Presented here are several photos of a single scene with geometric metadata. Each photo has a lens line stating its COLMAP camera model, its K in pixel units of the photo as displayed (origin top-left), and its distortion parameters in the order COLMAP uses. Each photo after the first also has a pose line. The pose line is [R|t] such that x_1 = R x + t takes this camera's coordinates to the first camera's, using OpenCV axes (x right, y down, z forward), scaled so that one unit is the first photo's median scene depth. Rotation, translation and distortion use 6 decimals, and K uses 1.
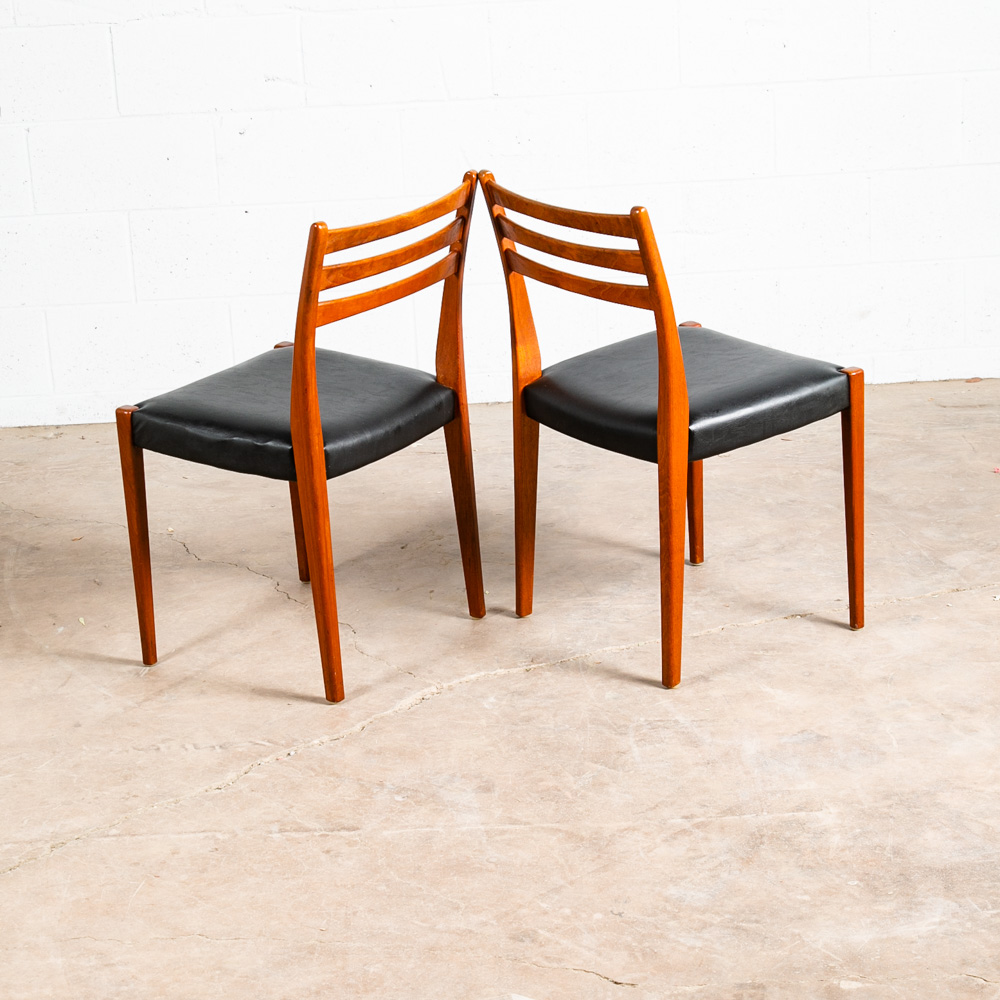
lens RADIAL K [[2440.5, 0, 457.9], [0, 2440.5, 413.8], [0, 0, 1]] dist [0.153837, 0.000000]
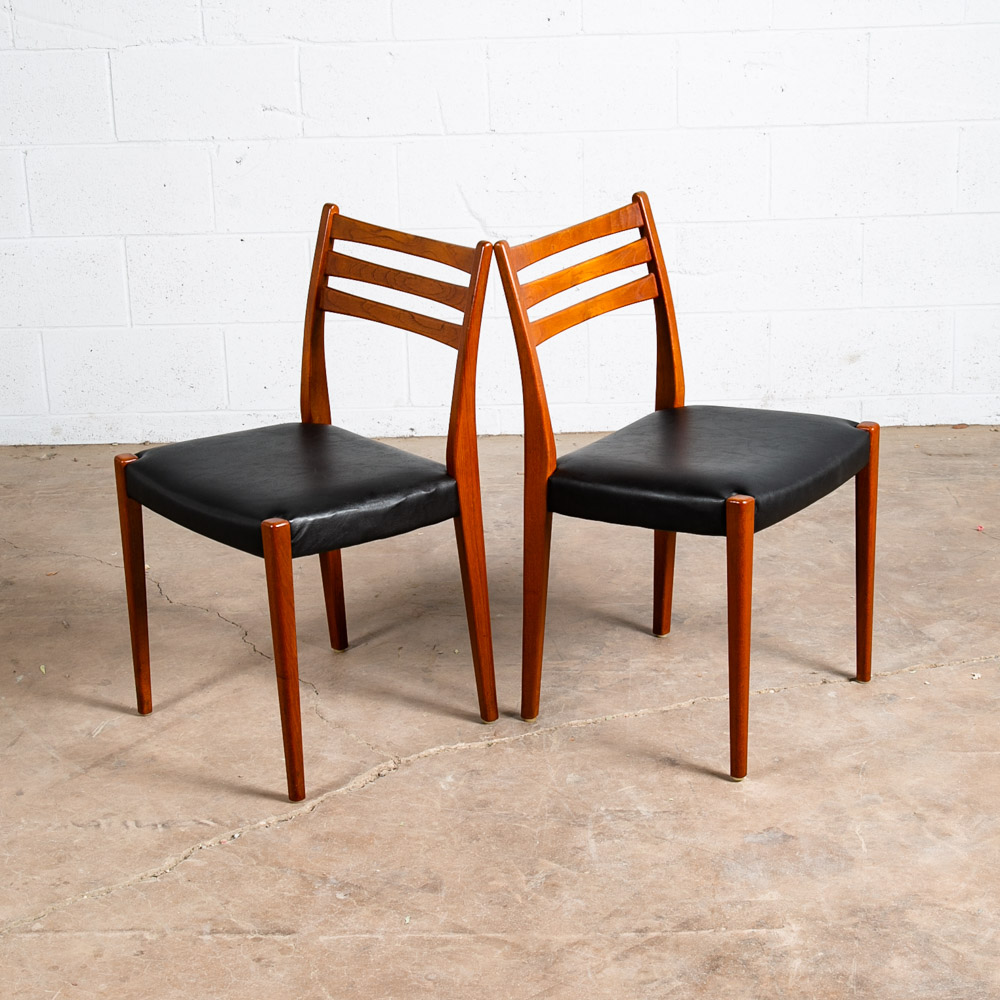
lens RADIAL K [[2186.8, 0, 482.3], [0, 2186.8, 455.4], [0, 0, 1]] dist [0.090563, 0.000000]
pose [[0.999603, 0.027512, -0.006061, 0.029834], [-0.027275, 0.998969, 0.036284, -0.044165], [0.007053, -0.036104, 0.999323, 0.147481]]
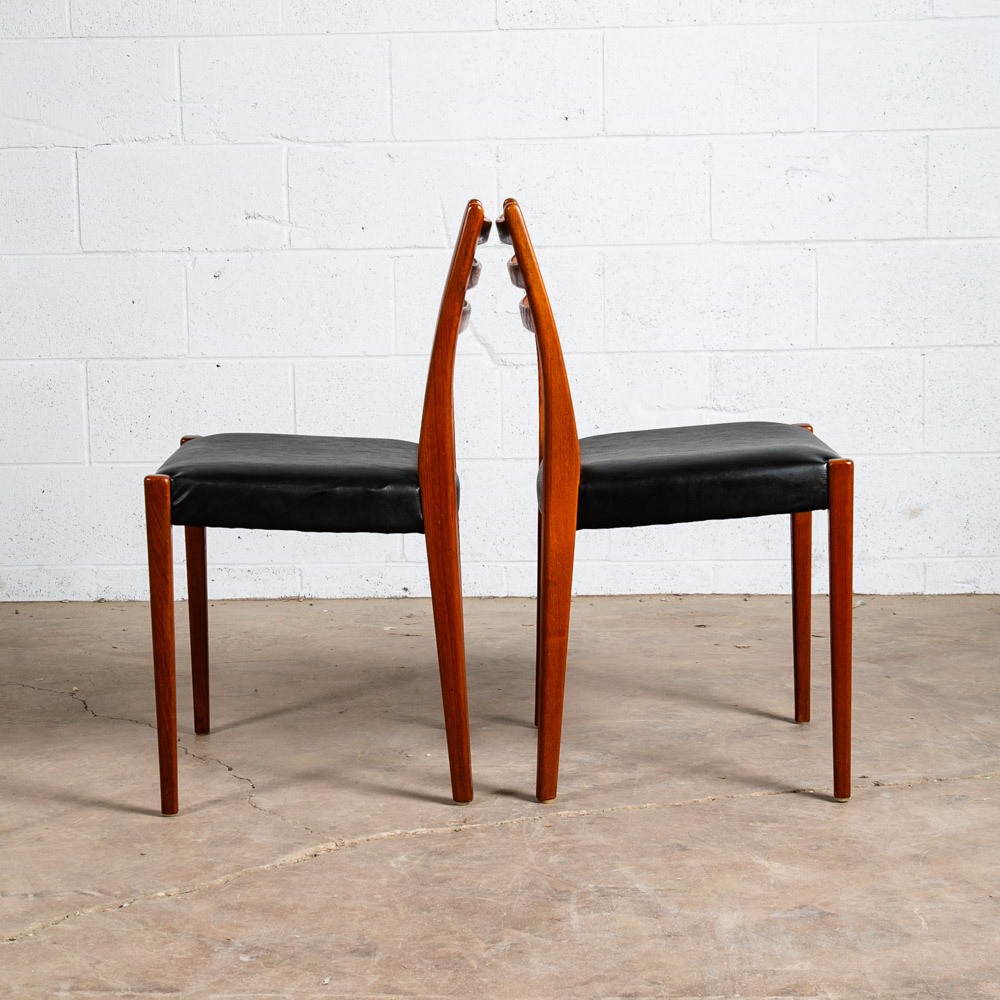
lens RADIAL K [[2260.3, 0, 474.9], [0, 2260.3, 487.4], [0, 0, 1]] dist [0.125255, 0.000000]
pose [[0.998190, 0.043013, -0.042042, 0.064507], [-0.048311, 0.989747, -0.134412, 0.100427], [0.035830, 0.136200, 0.990033, 0.290564]]
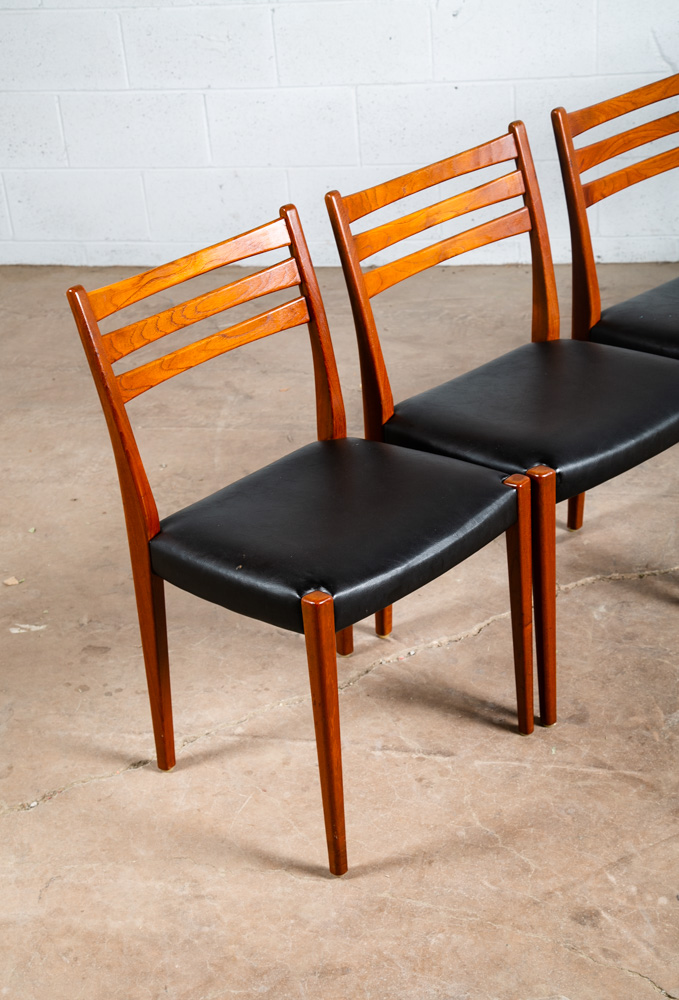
lens RADIAL K [[1645.0, 0, 332.1], [0, 1645.0, 534.9], [0, 0, 1]] dist [0.201815, 0.000000]
pose [[0.977321, 0.075393, -0.197888, 0.041589], [-0.028073, 0.972355, 0.231812, -0.087503], [0.209895, -0.221000, 0.952420, 0.288854]]
